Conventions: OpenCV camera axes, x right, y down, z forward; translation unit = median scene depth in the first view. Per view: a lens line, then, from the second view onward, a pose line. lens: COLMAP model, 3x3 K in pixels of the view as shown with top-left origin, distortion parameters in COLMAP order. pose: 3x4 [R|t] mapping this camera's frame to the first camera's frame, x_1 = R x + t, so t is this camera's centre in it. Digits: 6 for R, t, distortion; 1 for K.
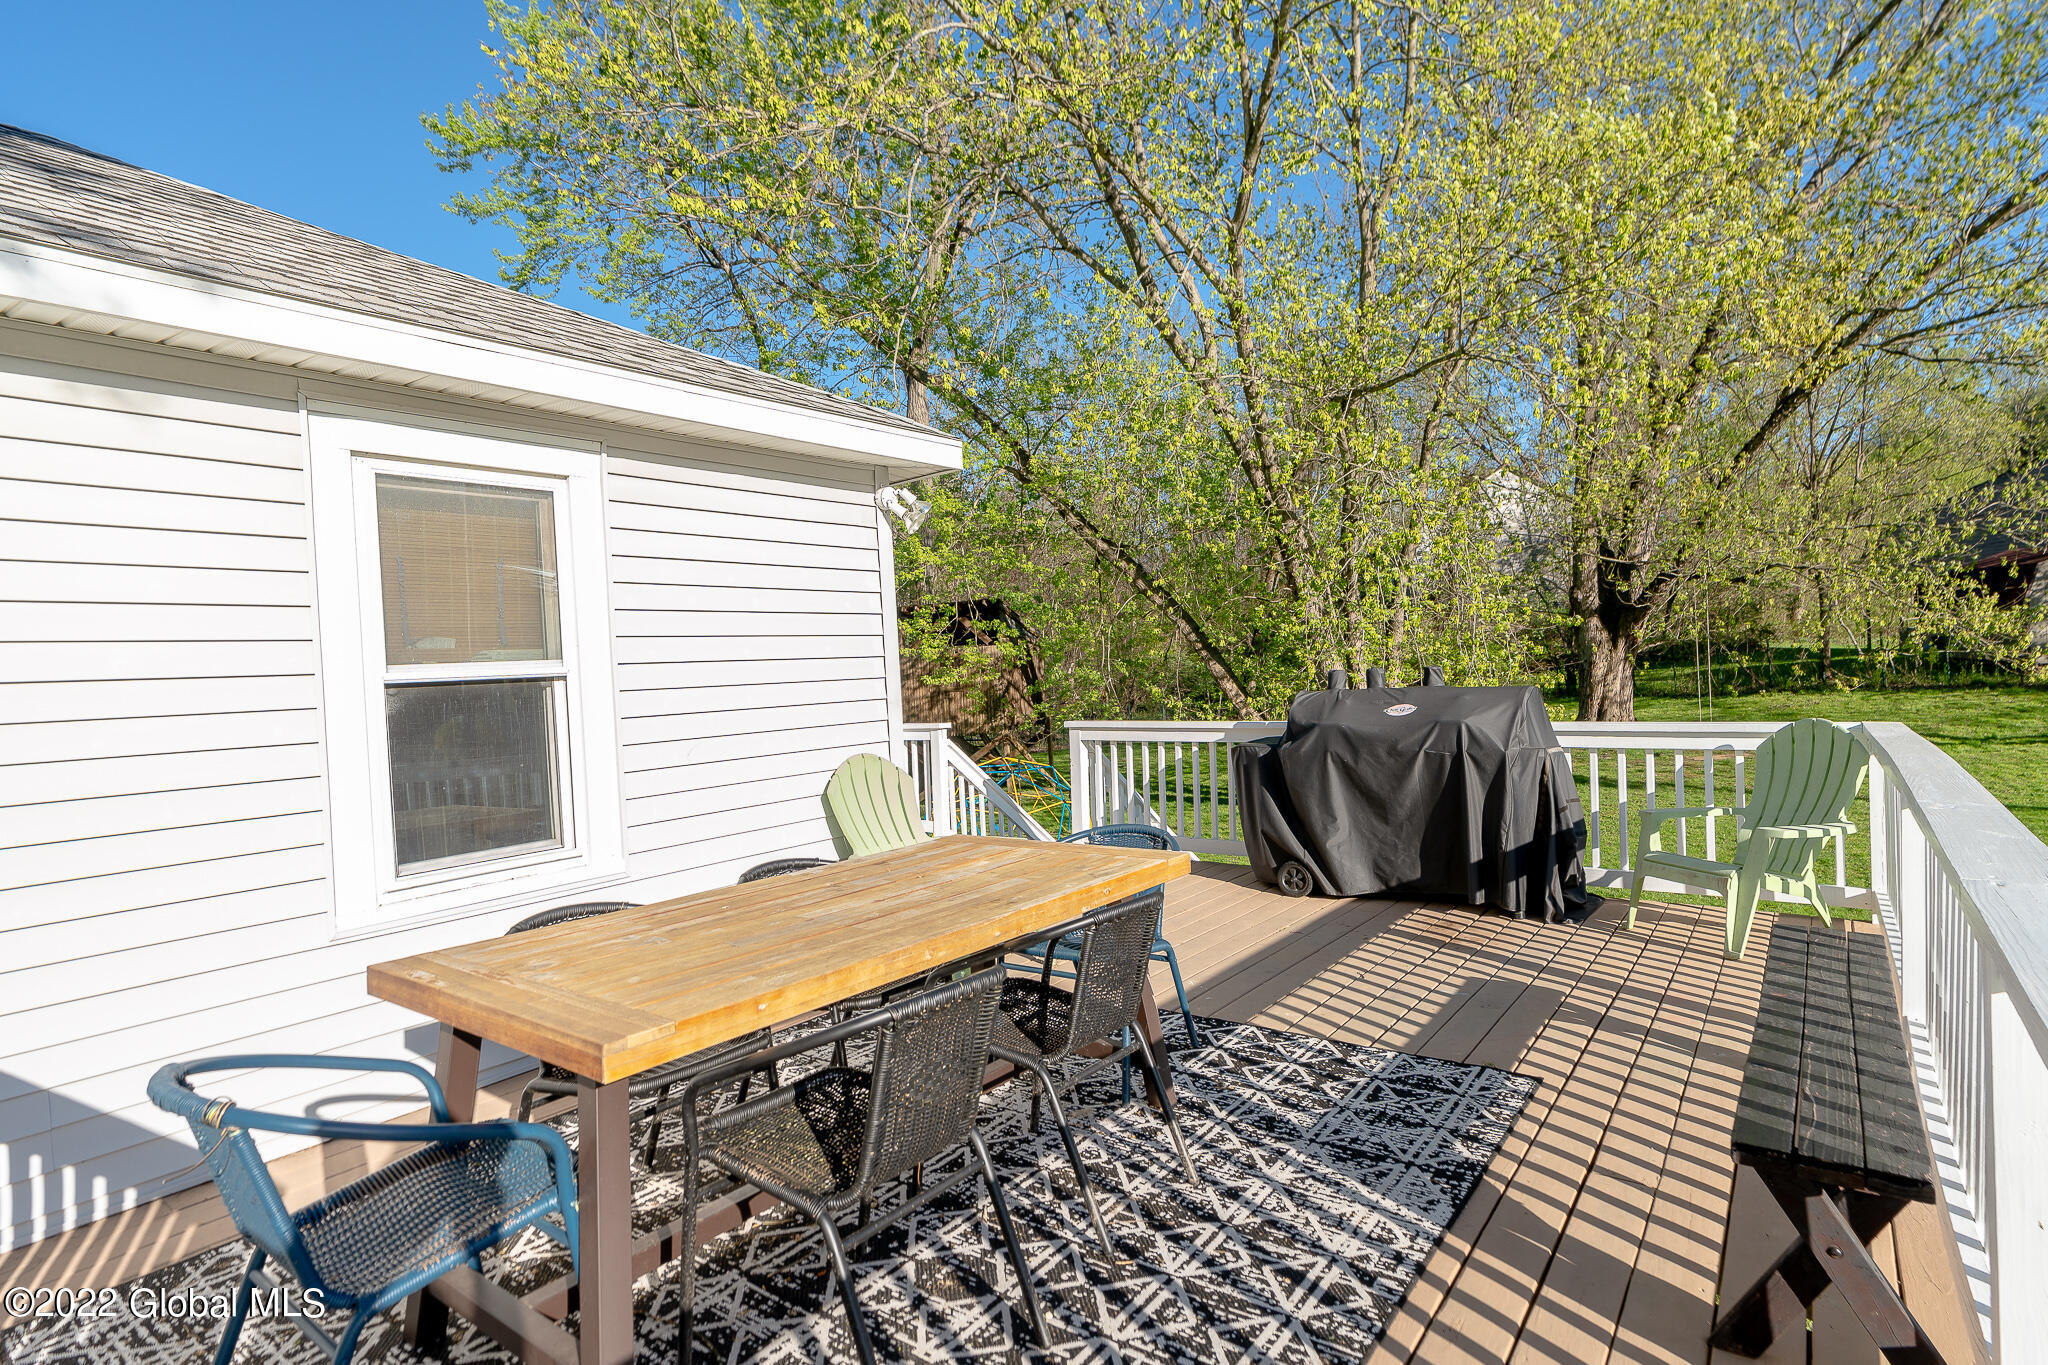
lens RADIAL K [[1004.5, 0, 1024.0], [0, 1004.5, 682.5], [0, 0, 1]] dist [0.001373, -0.000111]
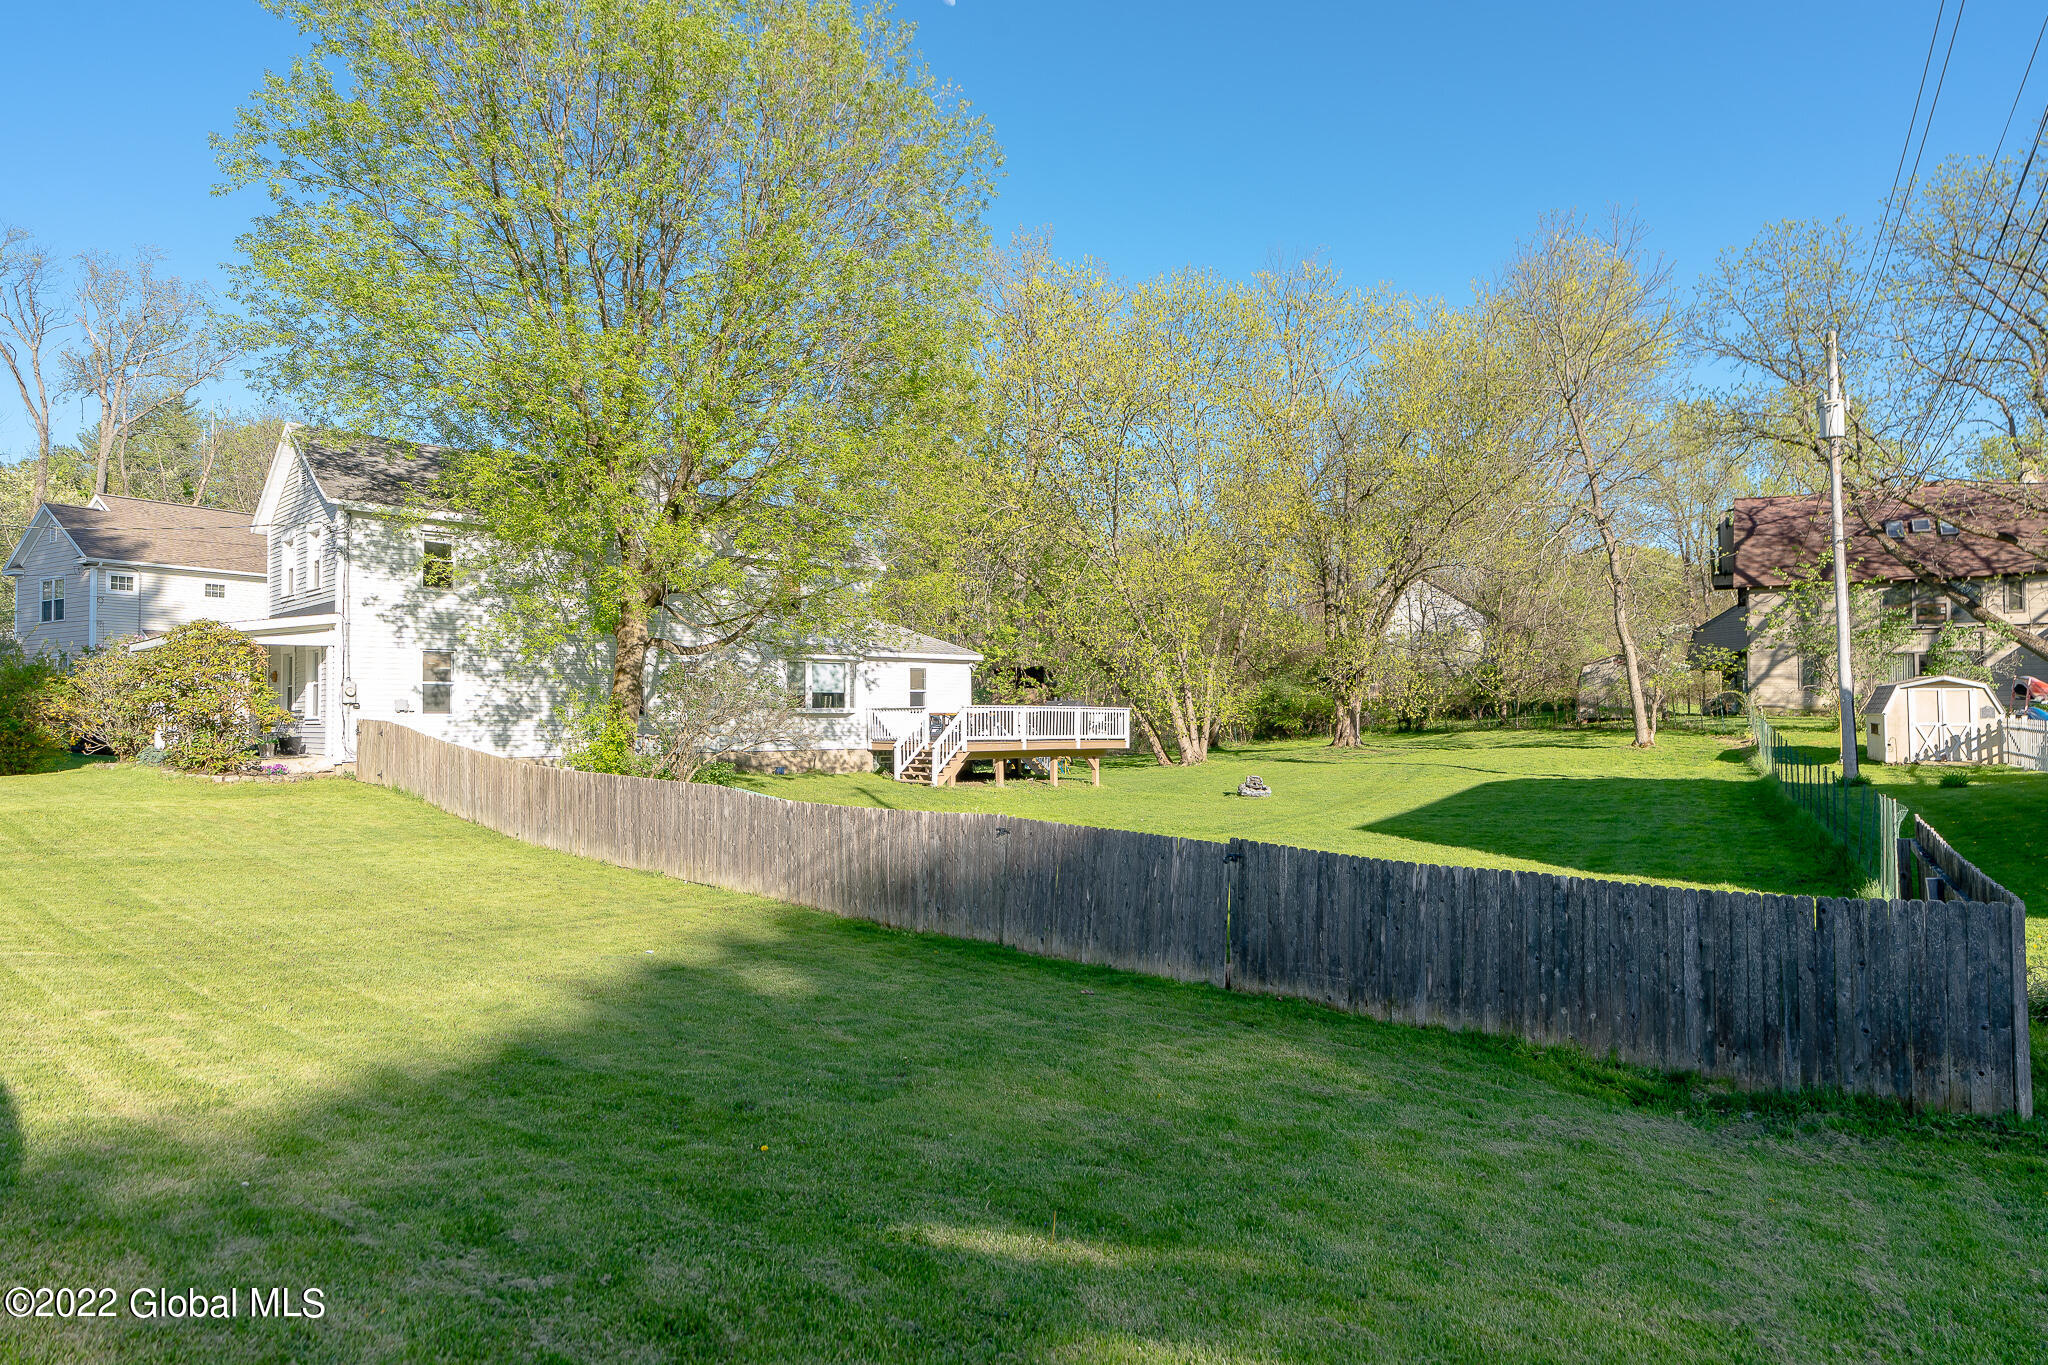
lens RADIAL K [[1230.2, 0, 1024.0], [0, 1230.2, 682.5], [0, 0, 1]] dist [-0.000745, 0.000860]
pose [[0.995222, 0.035430, -0.090982, 0.167778], [-0.039442, 0.998310, -0.042680, 0.043185], [0.089316, 0.046064, 0.994938, -1.225576]]
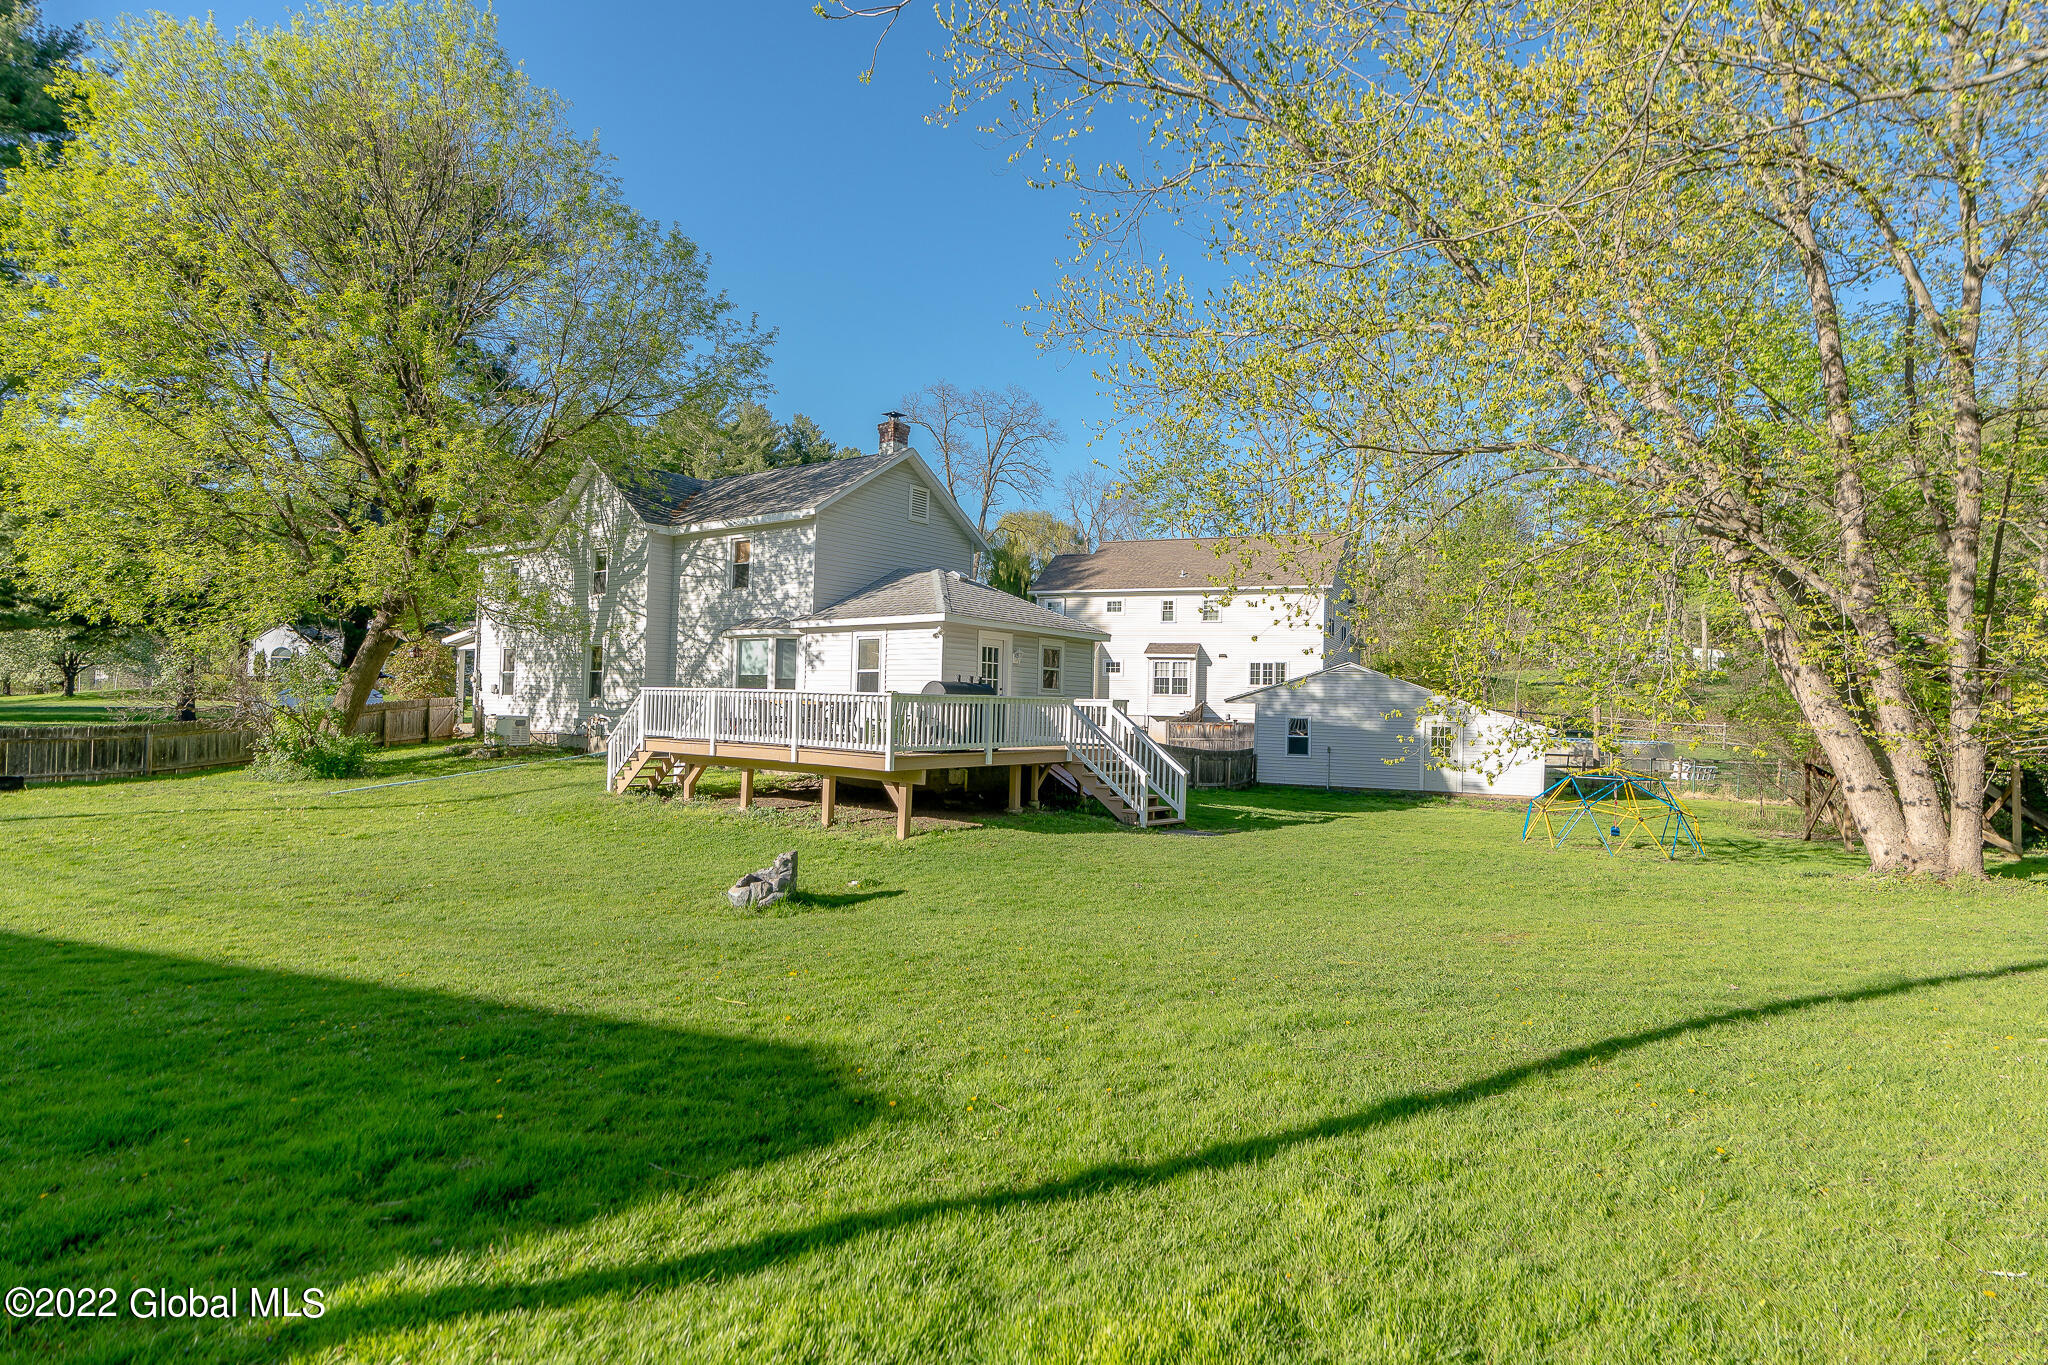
lens RADIAL K [[1100.8, 0, 1024.0], [0, 1100.8, 682.5], [0, 0, 1]] dist [-0.005731, 0.011992]
pose [[-0.000056, 0.029325, -0.999570, 0.800490], [-0.035458, 0.998941, 0.029308, -0.020044], [0.999371, 0.035445, 0.000984, 0.253247]]
